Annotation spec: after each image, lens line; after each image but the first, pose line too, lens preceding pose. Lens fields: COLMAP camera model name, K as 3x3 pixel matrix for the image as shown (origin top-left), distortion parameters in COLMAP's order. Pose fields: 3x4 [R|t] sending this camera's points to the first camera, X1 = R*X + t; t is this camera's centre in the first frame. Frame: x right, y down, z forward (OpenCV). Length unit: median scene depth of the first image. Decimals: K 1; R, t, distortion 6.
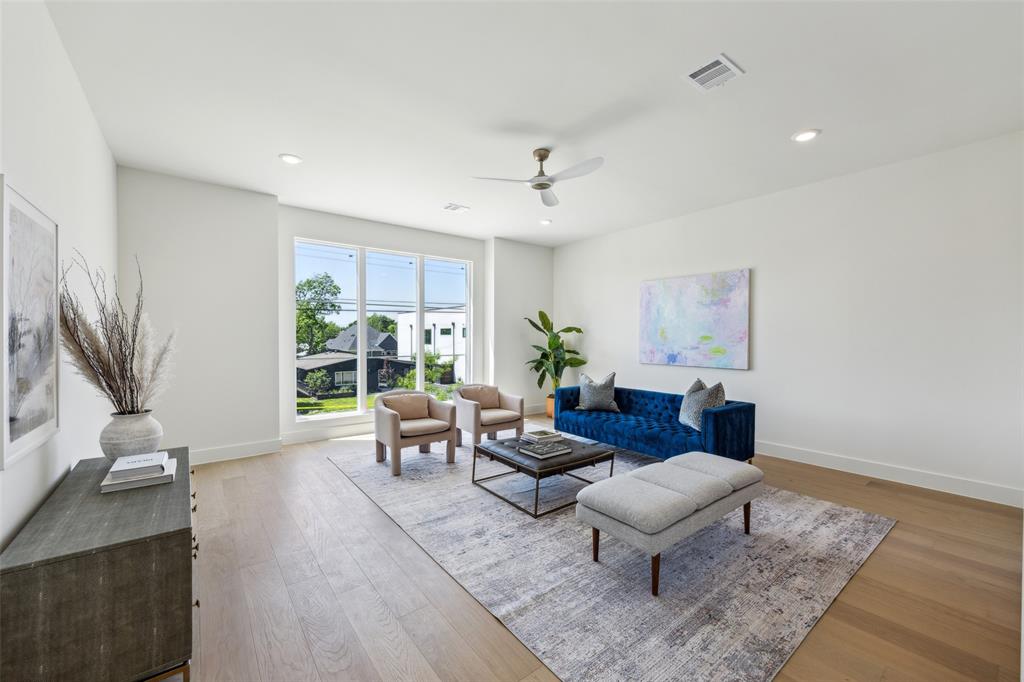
lens RADIAL K [[402.1, 0, 514.7], [0, 402.1, 339.6], [0, 0, 1]] dist [-0.003858, -0.000266]
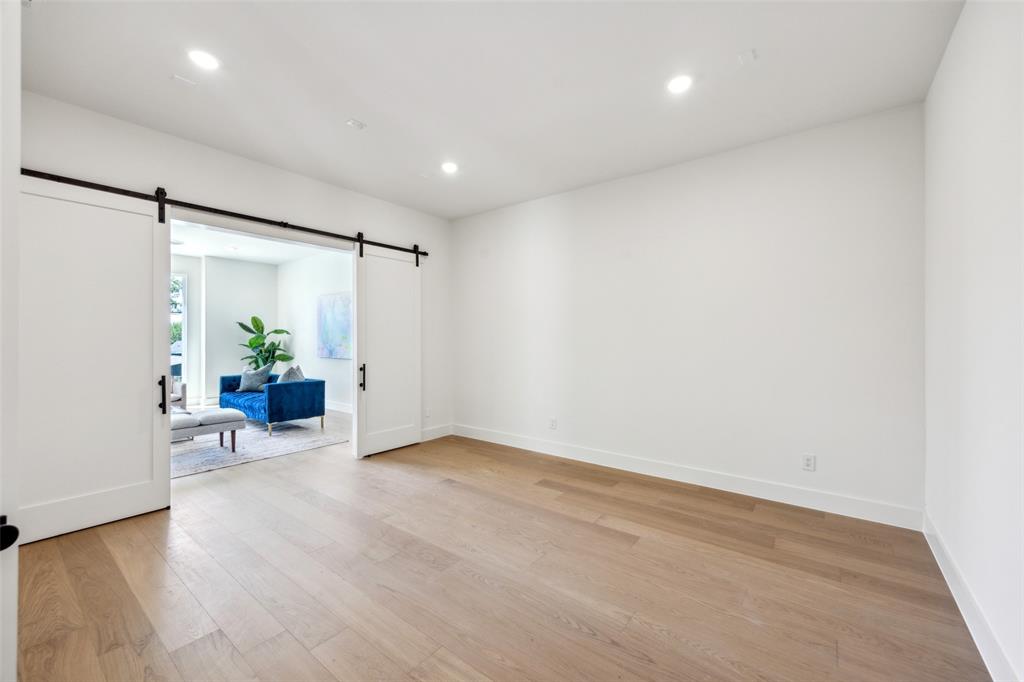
lens RADIAL K [[402.1, 0, 512.0], [0, 402.1, 336.5], [0, 0, 1]] dist [-0.003858, -0.000266]
pose [[0.969860, -0.002550, 0.243649, 0.537938], [0.004630, 0.999958, -0.007965, 0.003829], [-0.243618, 0.008853, 0.969831, -0.392260]]
